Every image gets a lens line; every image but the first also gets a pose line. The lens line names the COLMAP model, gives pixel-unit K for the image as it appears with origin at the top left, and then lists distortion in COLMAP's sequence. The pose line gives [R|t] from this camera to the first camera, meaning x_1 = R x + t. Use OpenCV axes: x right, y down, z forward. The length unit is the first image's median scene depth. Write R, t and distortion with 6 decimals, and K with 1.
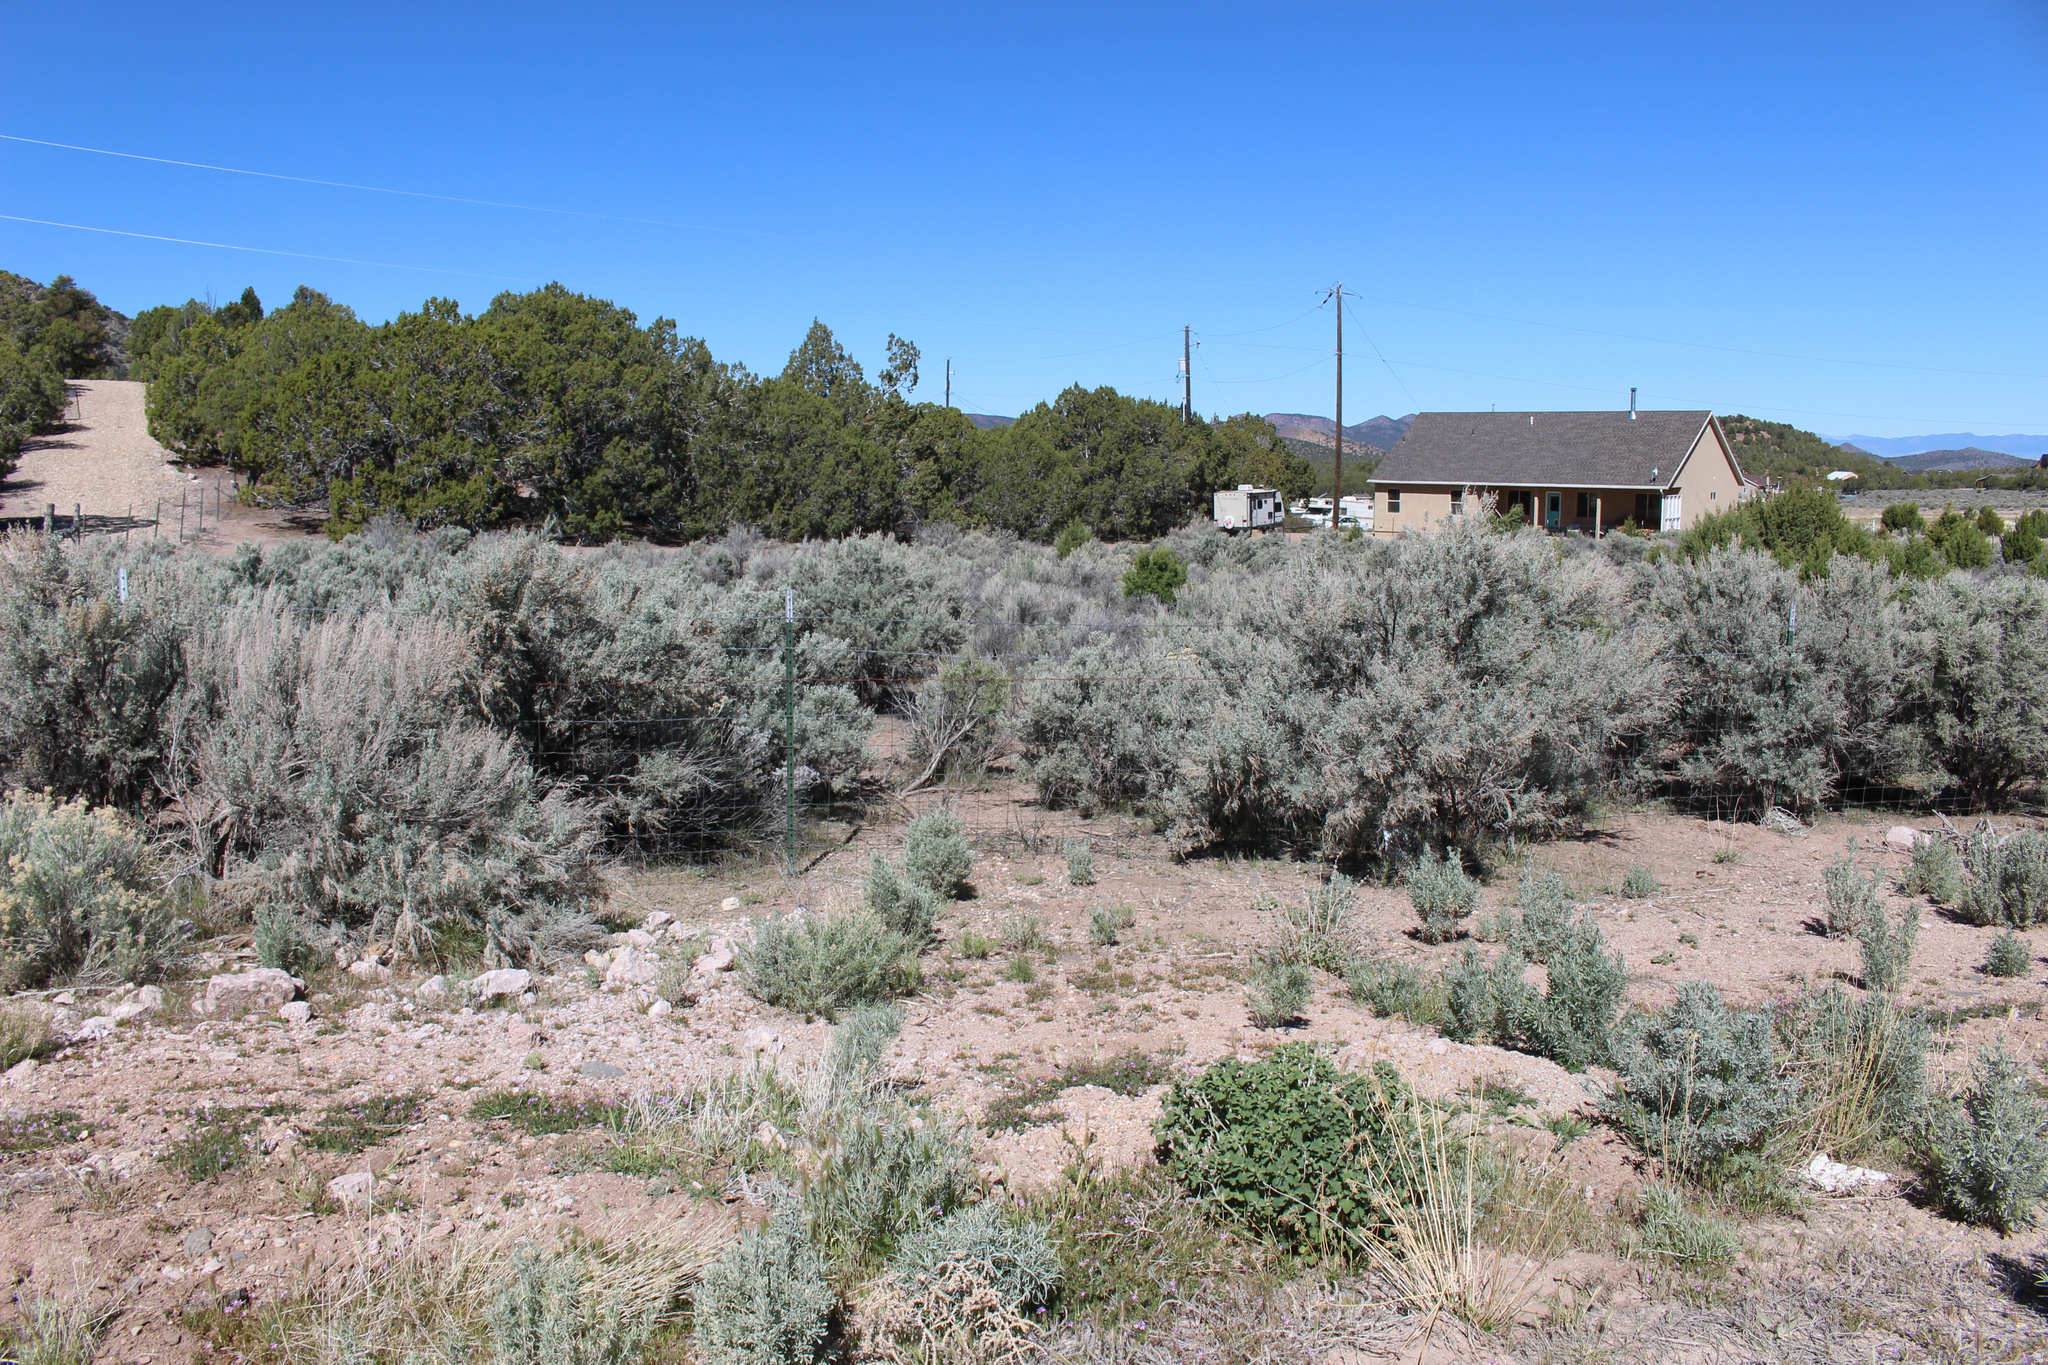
lens RADIAL K [[1725.5, 0, 999.4], [0, 1725.5, 676.2], [0, 0, 1]] dist [-0.150092, 0.148465]
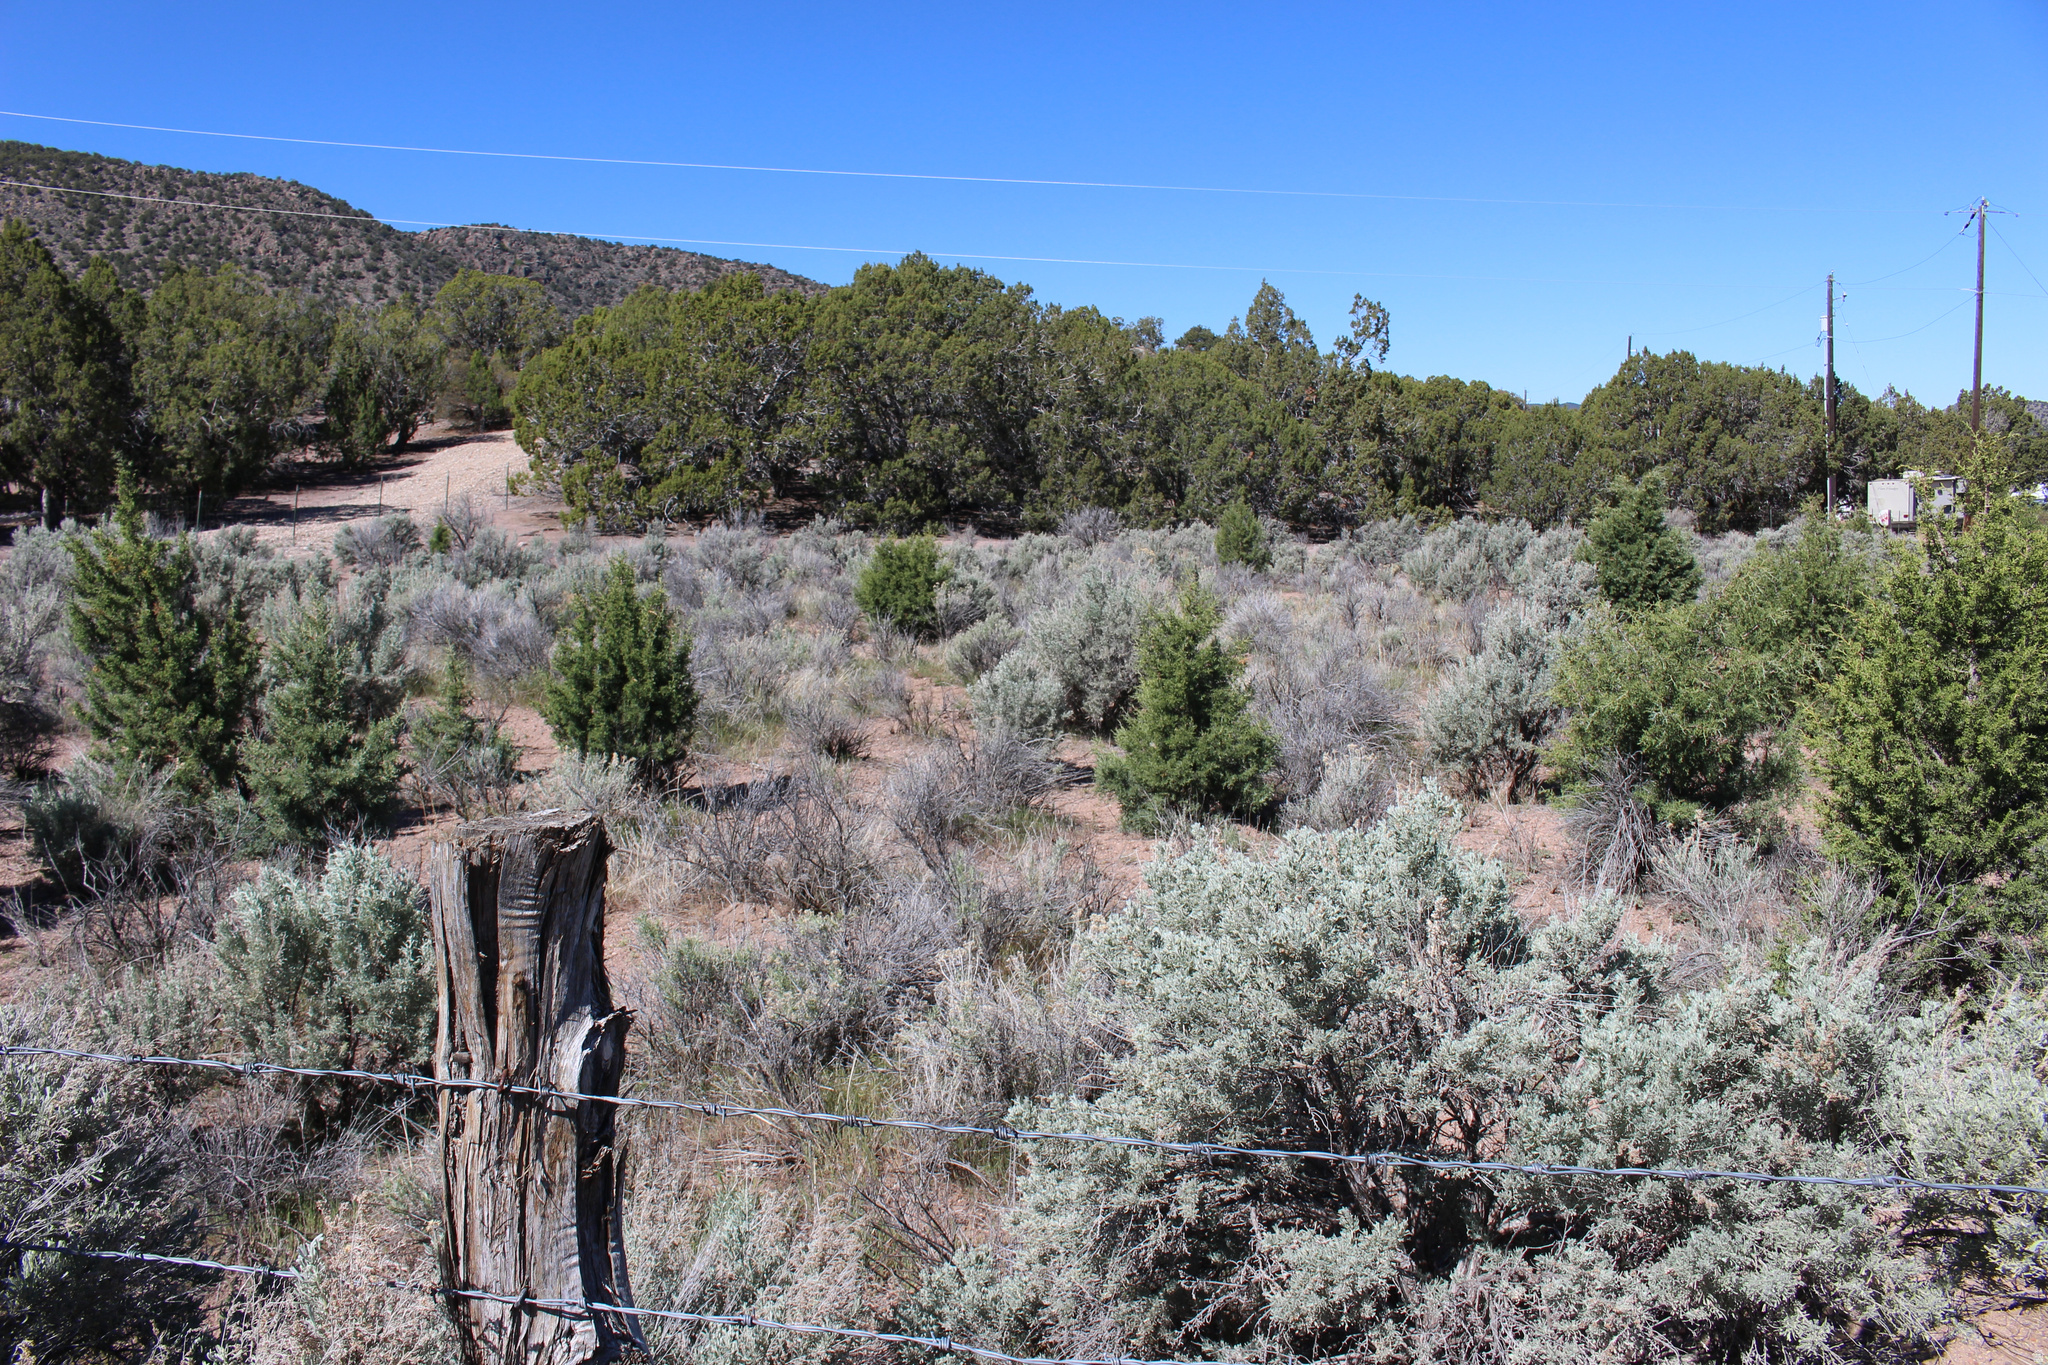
lens RADIAL K [[1724.5, 0, 991.2], [0, 1724.5, 681.6], [0, 0, 1]] dist [-0.151395, 0.142080]
pose [[0.890515, 0.038980, -0.453281, 0.148521], [-0.037084, 0.999227, 0.013073, -0.009046], [0.453440, 0.005168, 0.891272, 0.140906]]
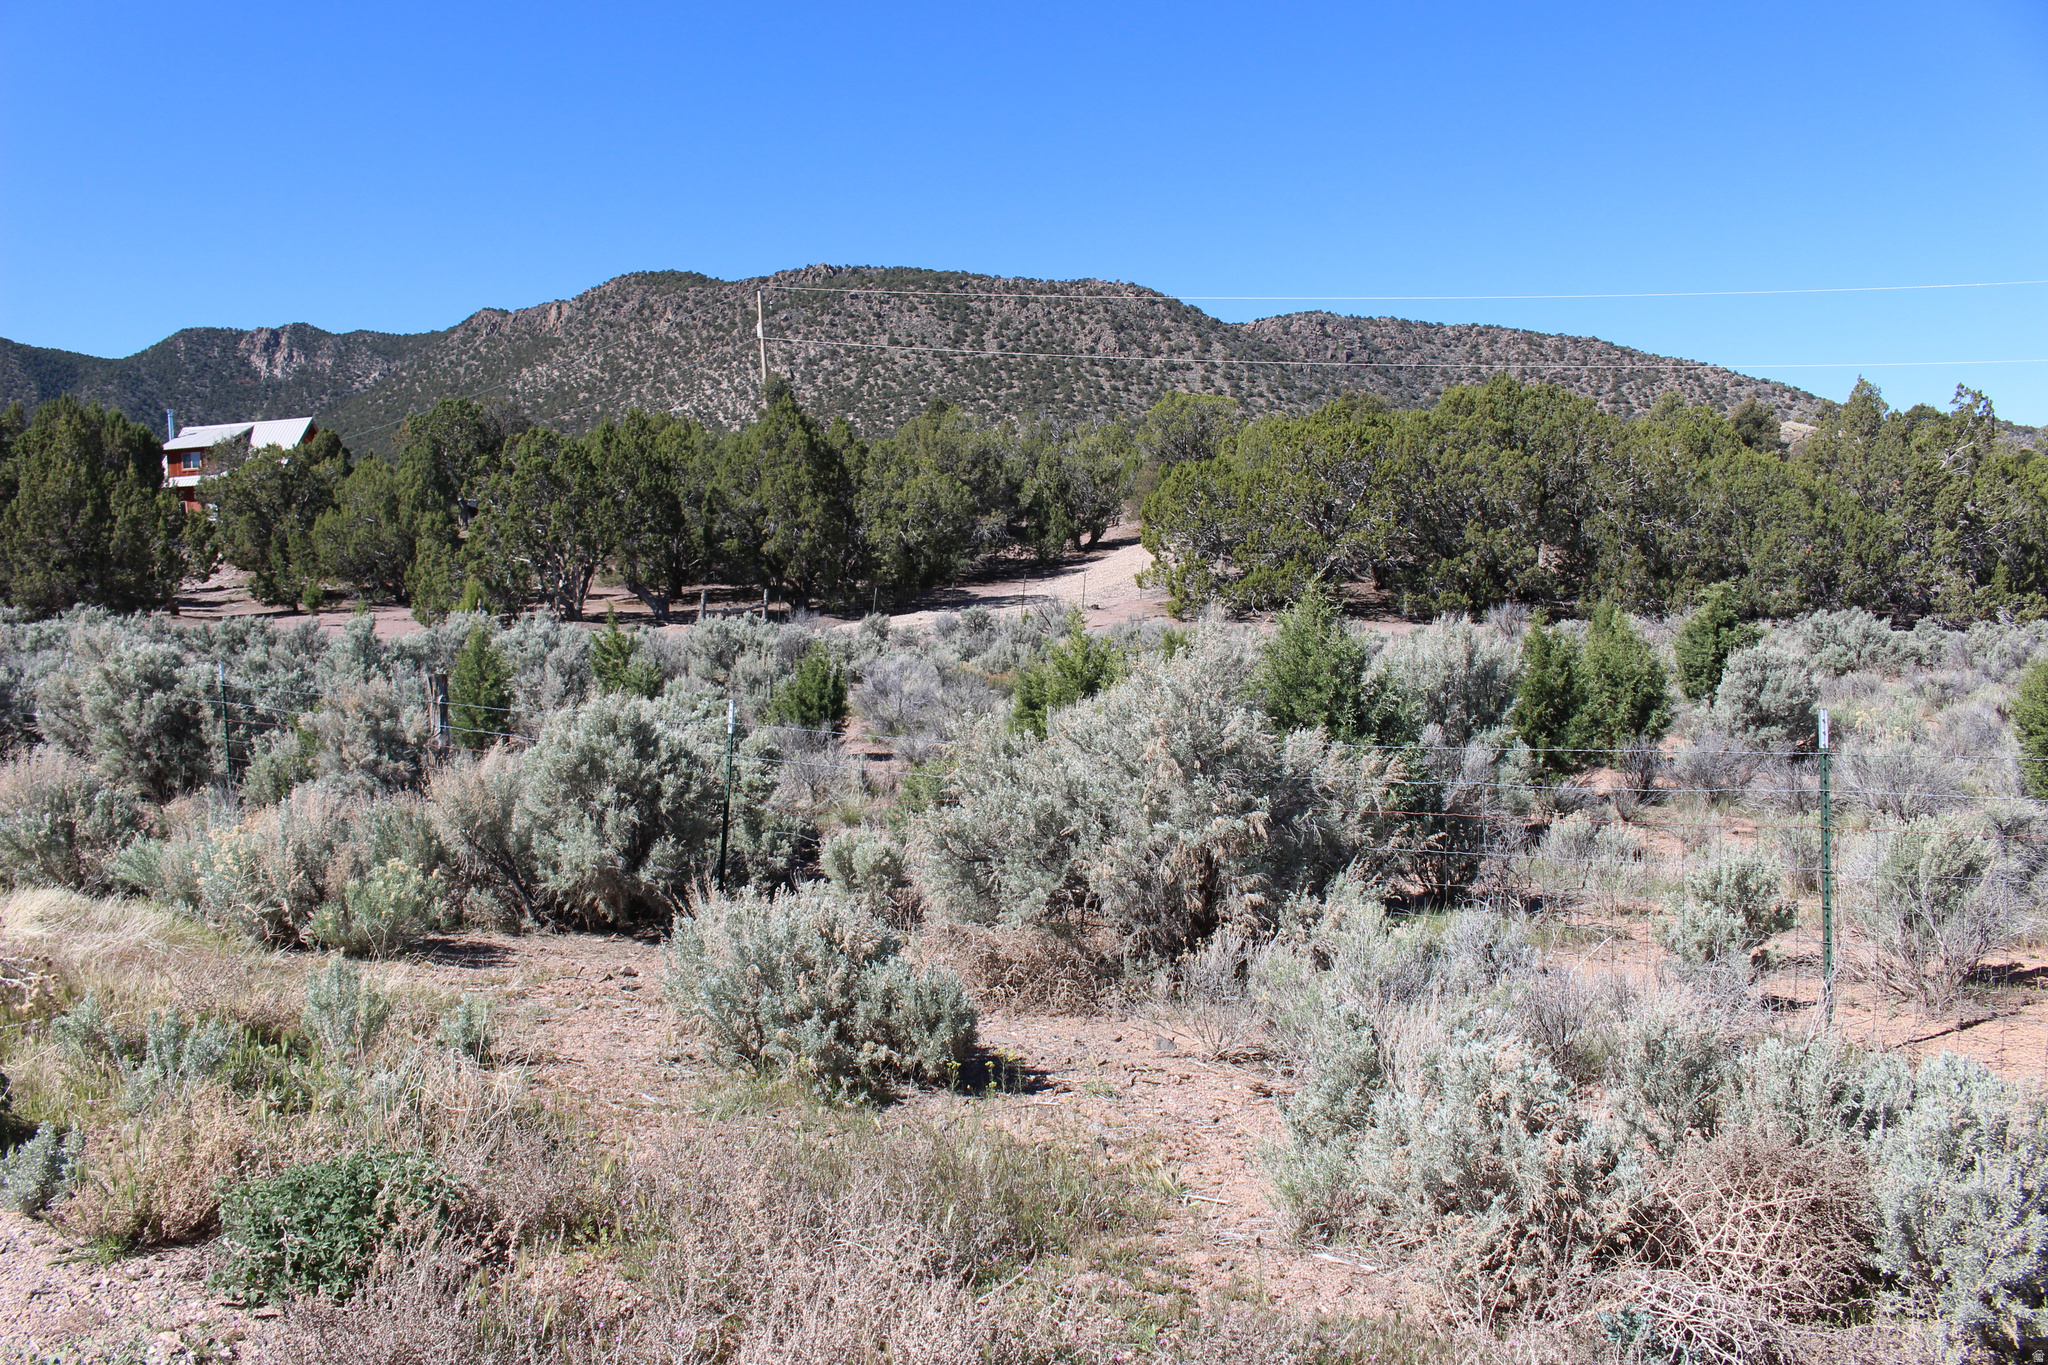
lens RADIAL K [[1724.5, 0, 991.2], [0, 1724.5, 681.6], [0, 0, 1]] dist [-0.151395, 0.142080]
pose [[0.586581, 0.032144, -0.809253, 0.298338], [-0.065725, 0.997806, -0.008007, -0.008791], [0.807220, 0.057885, 0.587406, 0.102085]]
